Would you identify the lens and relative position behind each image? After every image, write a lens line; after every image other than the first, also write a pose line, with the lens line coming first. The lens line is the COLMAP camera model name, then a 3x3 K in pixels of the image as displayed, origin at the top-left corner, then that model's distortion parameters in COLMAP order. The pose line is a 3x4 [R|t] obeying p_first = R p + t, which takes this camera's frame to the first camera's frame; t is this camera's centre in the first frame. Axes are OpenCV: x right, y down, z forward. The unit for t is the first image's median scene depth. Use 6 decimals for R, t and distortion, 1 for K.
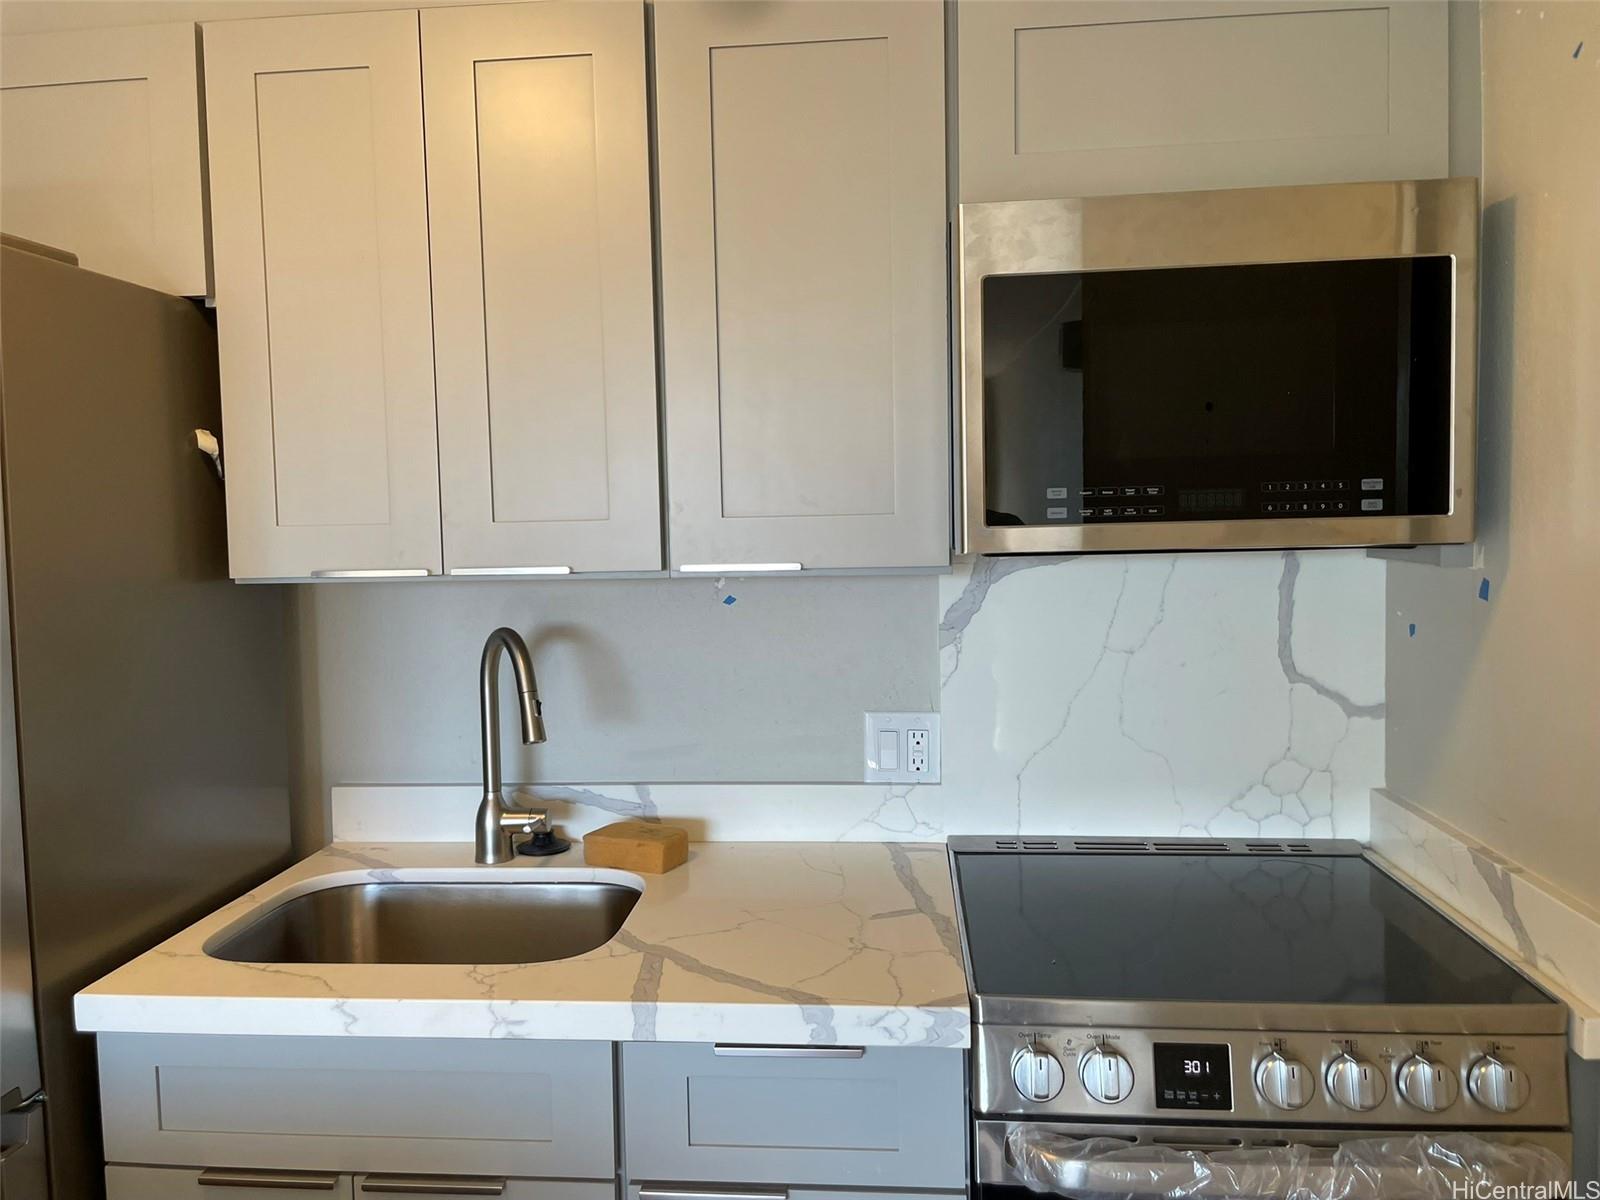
lens RADIAL K [[1222.5, 0, 790.7], [0, 1222.5, 574.8], [0, 0, 1]] dist [0.073901, -0.108072]
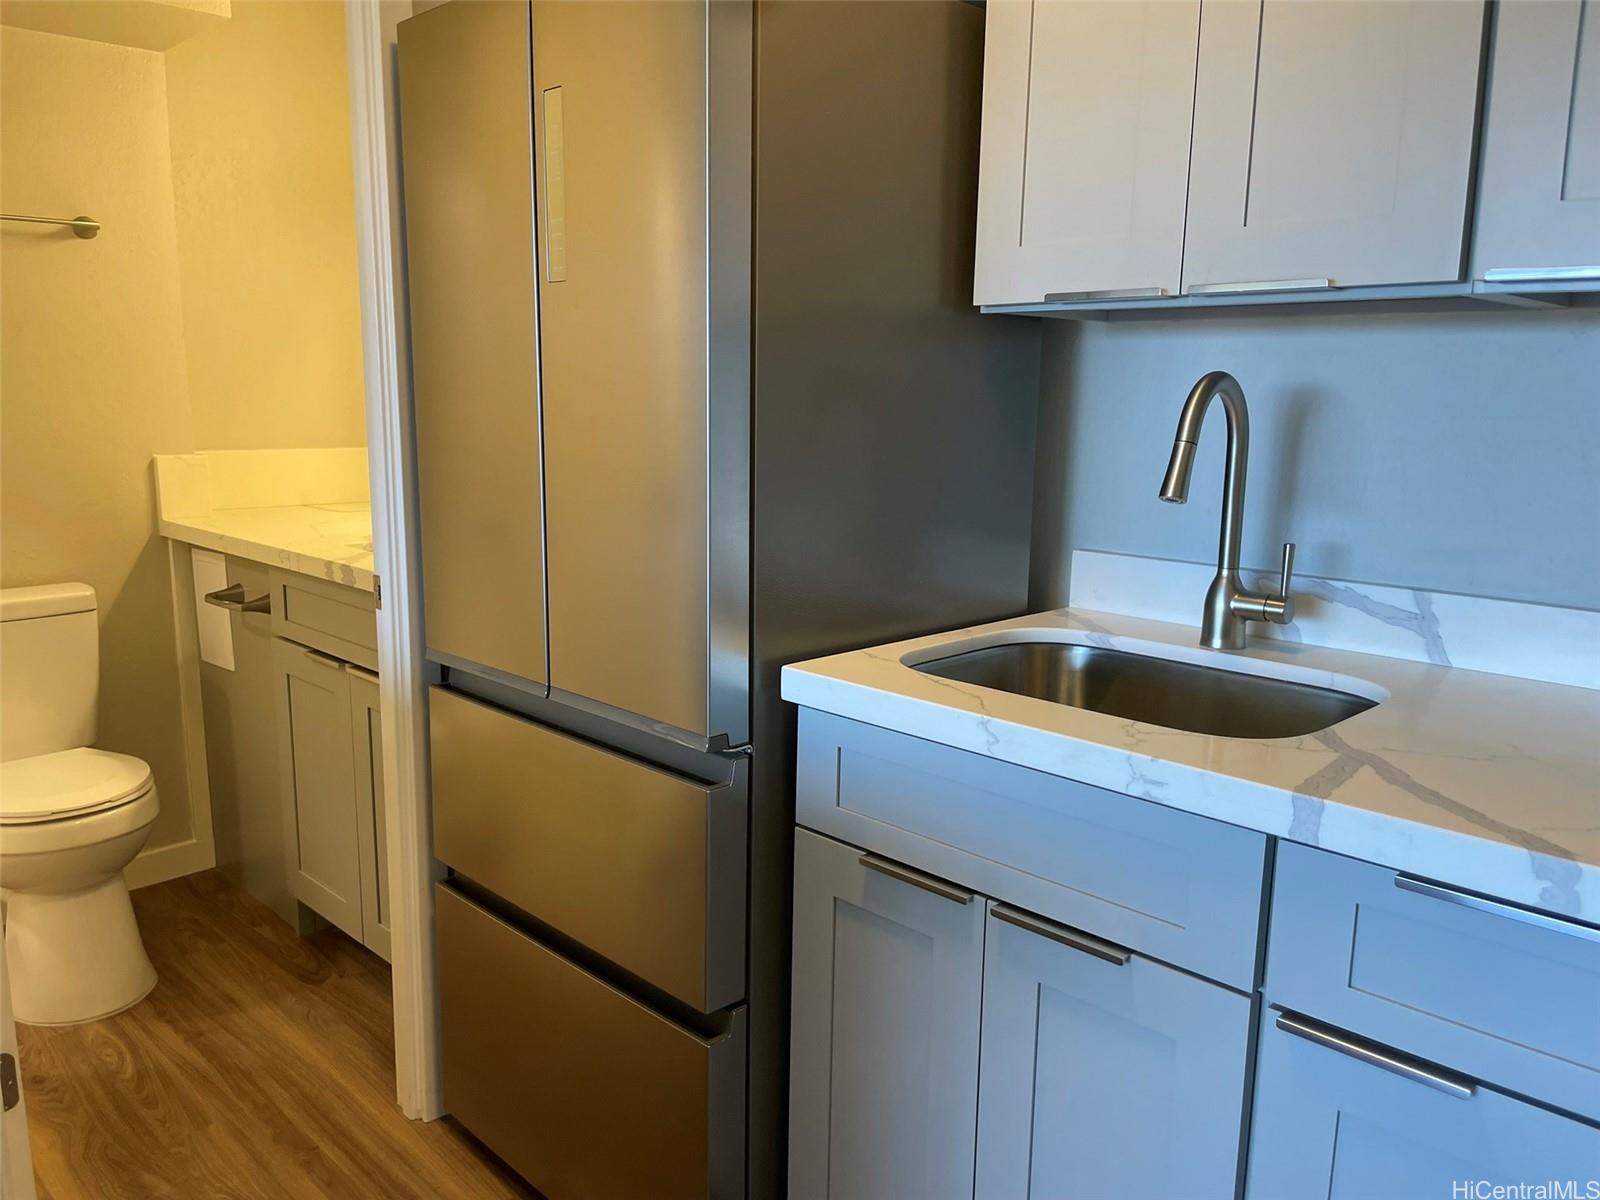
lens RADIAL K [[1222.5, 0, 794.0], [0, 1222.5, 609.1], [0, 0, 1]] dist [0.073901, -0.108072]
pose [[0.760836, 0.147656, -0.631923, 0.104893], [-0.064156, 0.986115, 0.153172, 0.119406], [0.645765, -0.075997, 0.759745, 0.180085]]
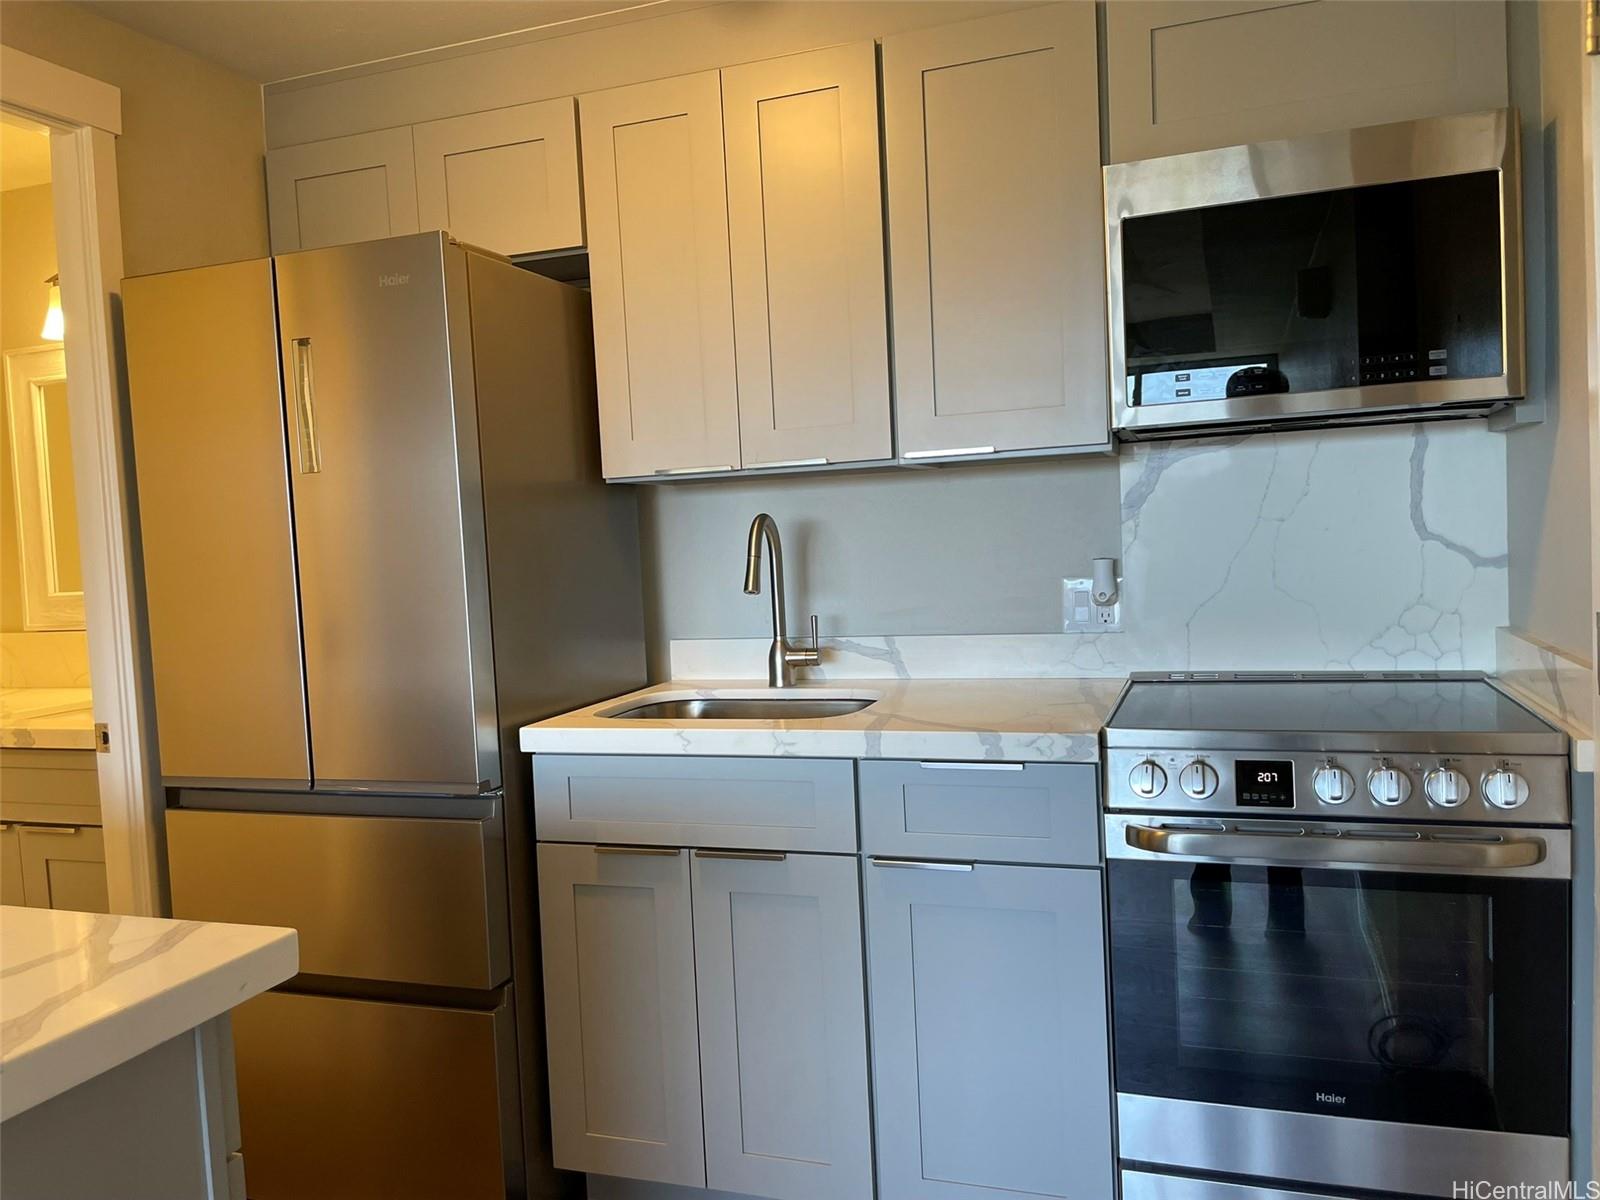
lens RADIAL K [[1222.5, 0, 783.1], [0, 1222.5, 591.4], [0, 0, 1]] dist [0.073901, -0.108072]
pose [[0.967264, -0.012976, -0.253441, 0.140821], [0.015035, 0.999868, 0.006190, 0.156334], [0.253327, -0.009797, 0.967331, -0.416231]]
